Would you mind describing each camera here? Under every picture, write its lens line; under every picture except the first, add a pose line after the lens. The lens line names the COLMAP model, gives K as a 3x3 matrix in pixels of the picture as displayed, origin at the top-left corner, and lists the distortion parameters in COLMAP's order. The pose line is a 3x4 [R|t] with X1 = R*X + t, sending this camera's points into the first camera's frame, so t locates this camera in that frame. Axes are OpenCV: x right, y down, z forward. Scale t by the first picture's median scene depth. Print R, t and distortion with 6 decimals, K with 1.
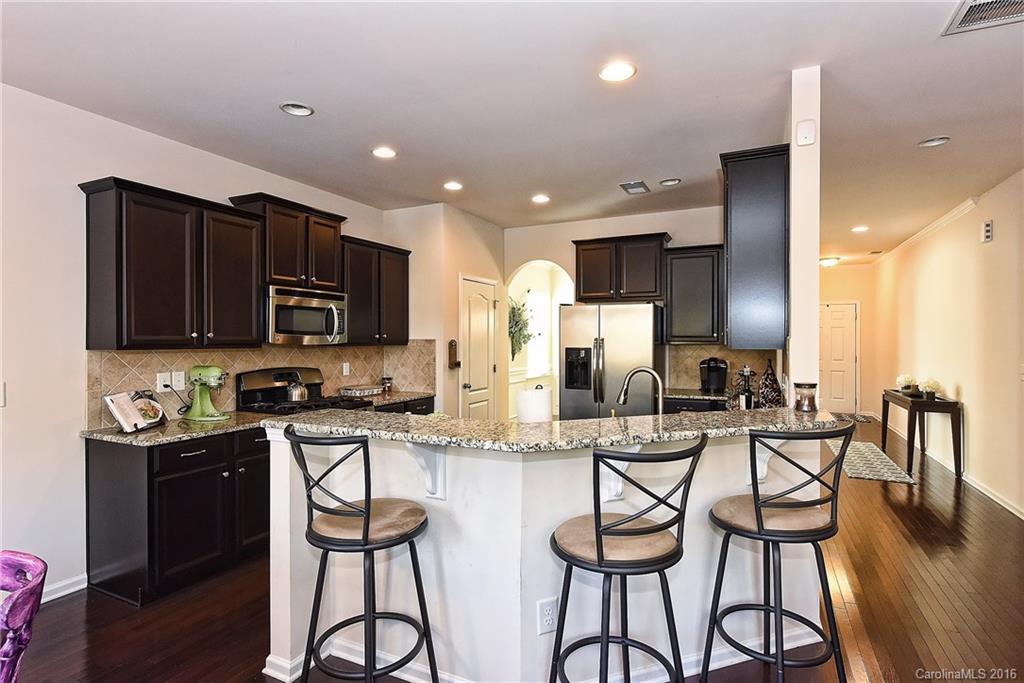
lens RADIAL K [[511.4, 0, 512.0], [0, 511.4, 341.5], [0, 0, 1]] dist [-0.001965, -0.000625]
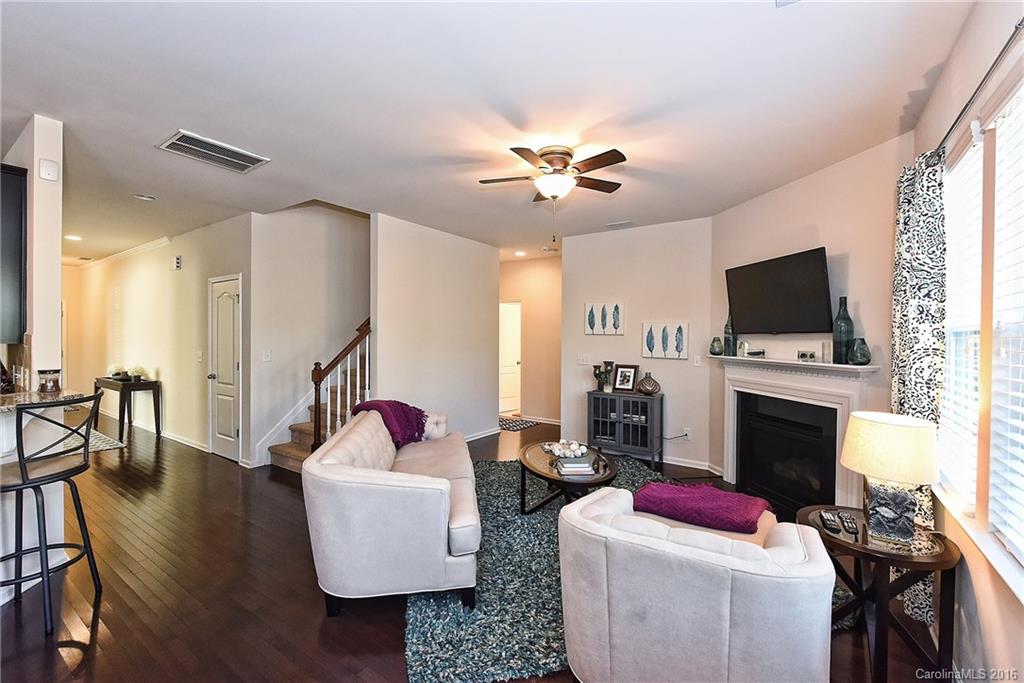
lens RADIAL K [[434.4, 0, 512.0], [0, 434.4, 341.5], [0, 0, 1]] dist [0.000720, 0.000088]
pose [[0.158204, -0.003798, 0.987399, -0.149040], [-0.004982, 0.999977, 0.004645, 0.000222], [-0.987394, -0.005654, 0.158182, -0.146853]]
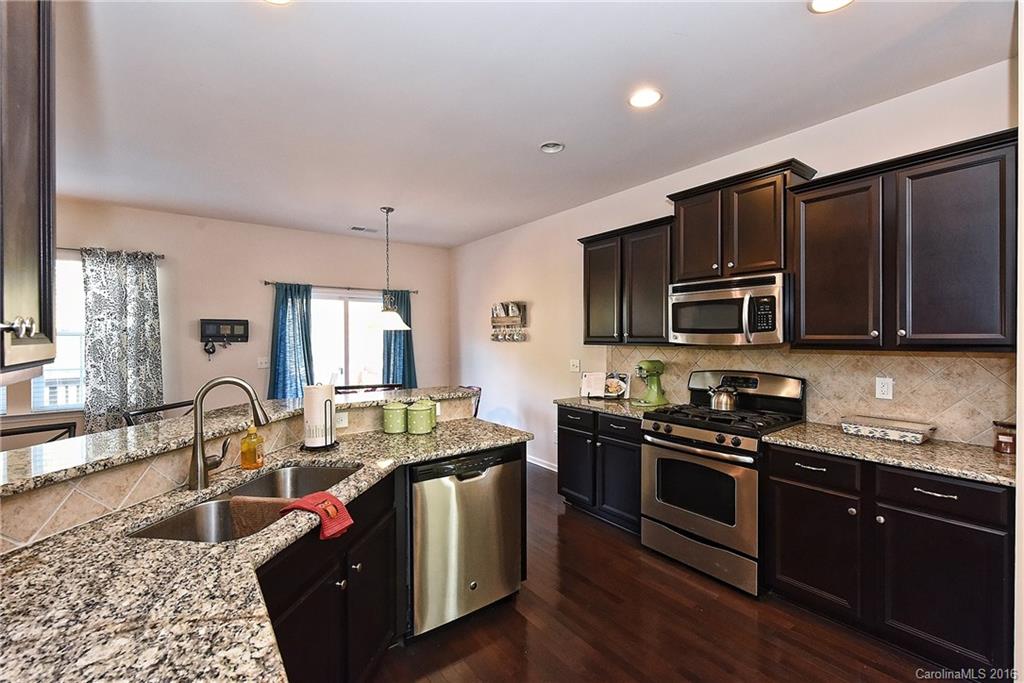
lens RADIAL K [[437.9, 0, 512.0], [0, 437.9, 341.5], [0, 0, 1]] dist [-0.000751, -0.000033]
pose [[-0.460699, 0.013094, -0.887460, 0.300165], [0.001202, 0.999899, 0.014130, -0.007541], [0.887555, 0.005443, -0.460669, 0.777621]]
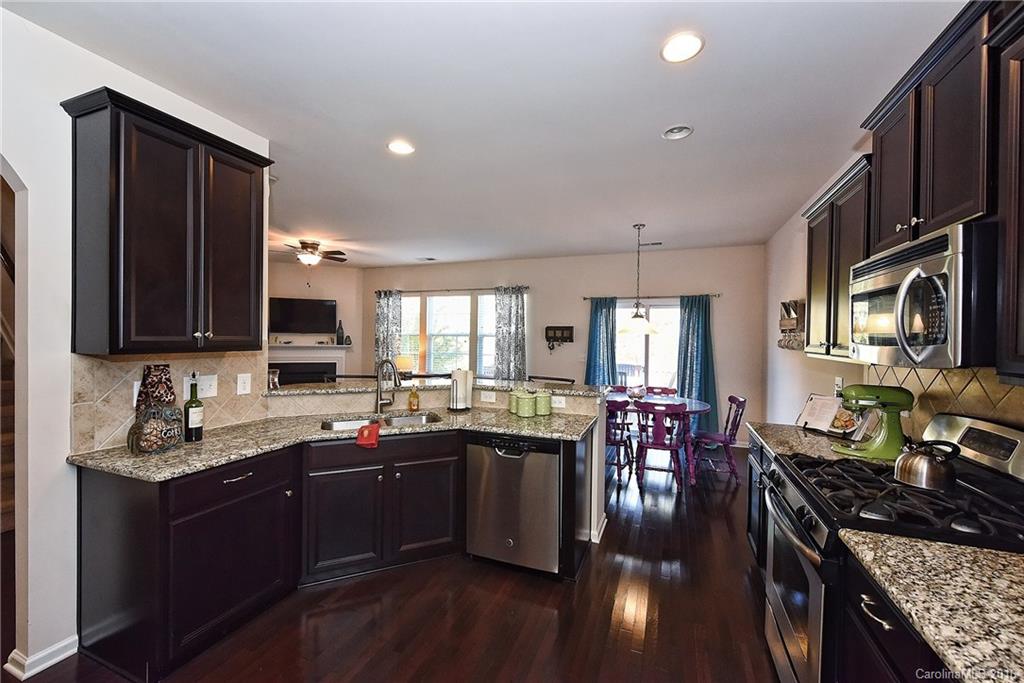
lens RADIAL K [[400.4, 0, 512.0], [0, 400.4, 341.5], [0, 0, 1]] dist [0.001685, 0.000050]
pose [[-0.997536, -0.011128, -0.069265, -0.014236], [-0.012326, 0.999781, 0.016892, -0.014248], [0.069062, 0.017704, -0.997455, 1.017063]]
